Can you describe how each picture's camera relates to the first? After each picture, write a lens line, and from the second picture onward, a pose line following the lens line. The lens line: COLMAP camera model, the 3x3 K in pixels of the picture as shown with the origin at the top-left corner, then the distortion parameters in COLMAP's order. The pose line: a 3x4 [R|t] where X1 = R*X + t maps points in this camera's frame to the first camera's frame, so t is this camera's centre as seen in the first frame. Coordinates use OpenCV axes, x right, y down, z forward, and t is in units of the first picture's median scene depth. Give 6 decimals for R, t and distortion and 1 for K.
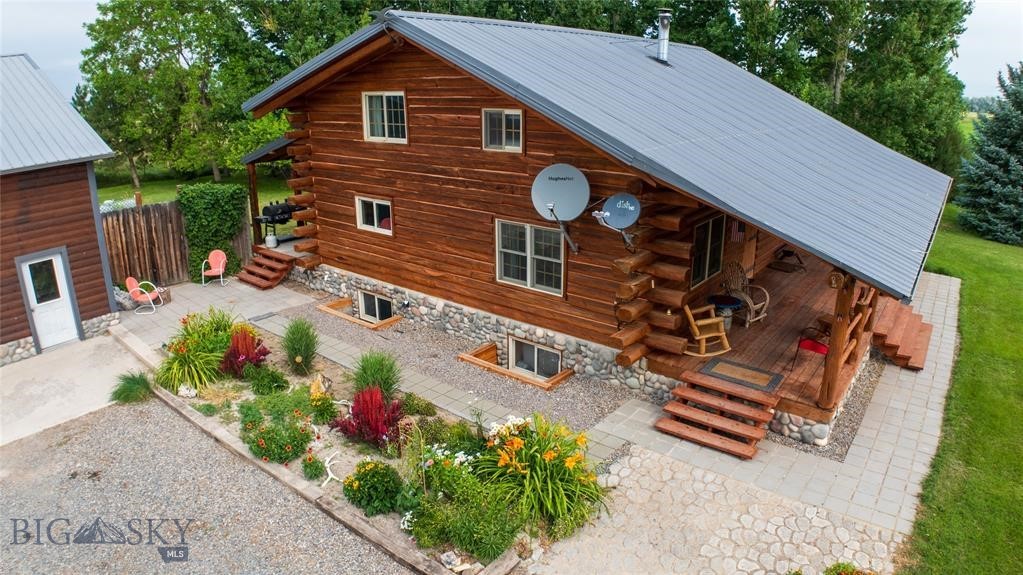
lens RADIAL K [[635.3, 0, 512.8], [0, 635.3, 279.1], [0, 0, 1]] dist [-0.207762, 0.047114]
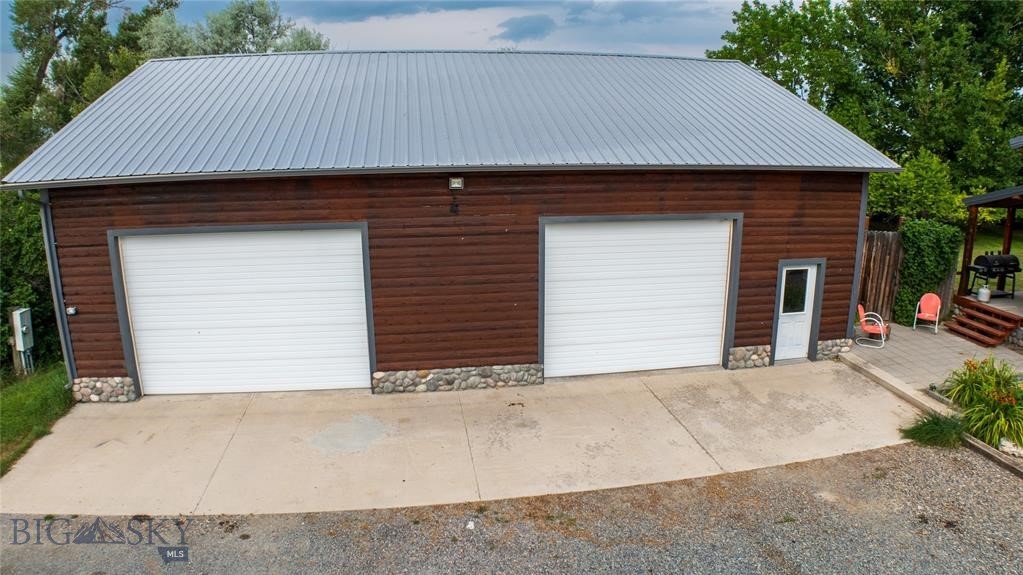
lens RADIAL K [[635.3, 0, 516.9], [0, 635.3, 286.0], [0, 0, 1]] dist [-0.207762, 0.047114]
pose [[0.726912, 0.156974, -0.668549, -0.499692], [-0.204824, 0.978773, 0.007108, 0.085077], [0.655474, 0.131768, 0.743634, -0.070024]]
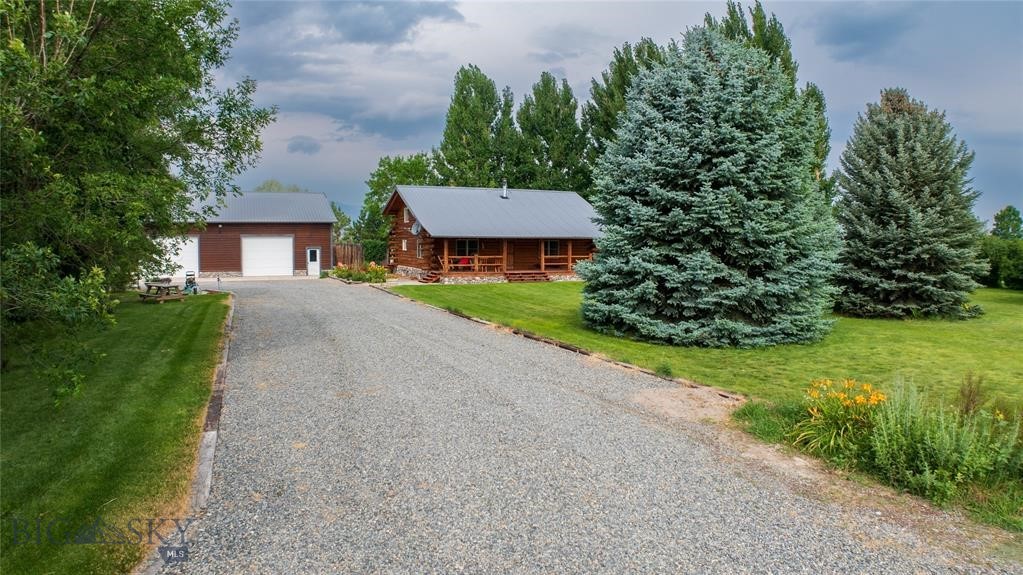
lens RADIAL K [[635.3, 0, 513.8], [0, 635.3, 286.0], [0, 0, 1]] dist [-0.207762, 0.047114]
pose [[0.880402, 0.041246, -0.472431, 2.129670], [-0.151538, 0.968449, -0.197847, 0.772291], [0.449364, 0.245776, 0.858875, -1.748763]]
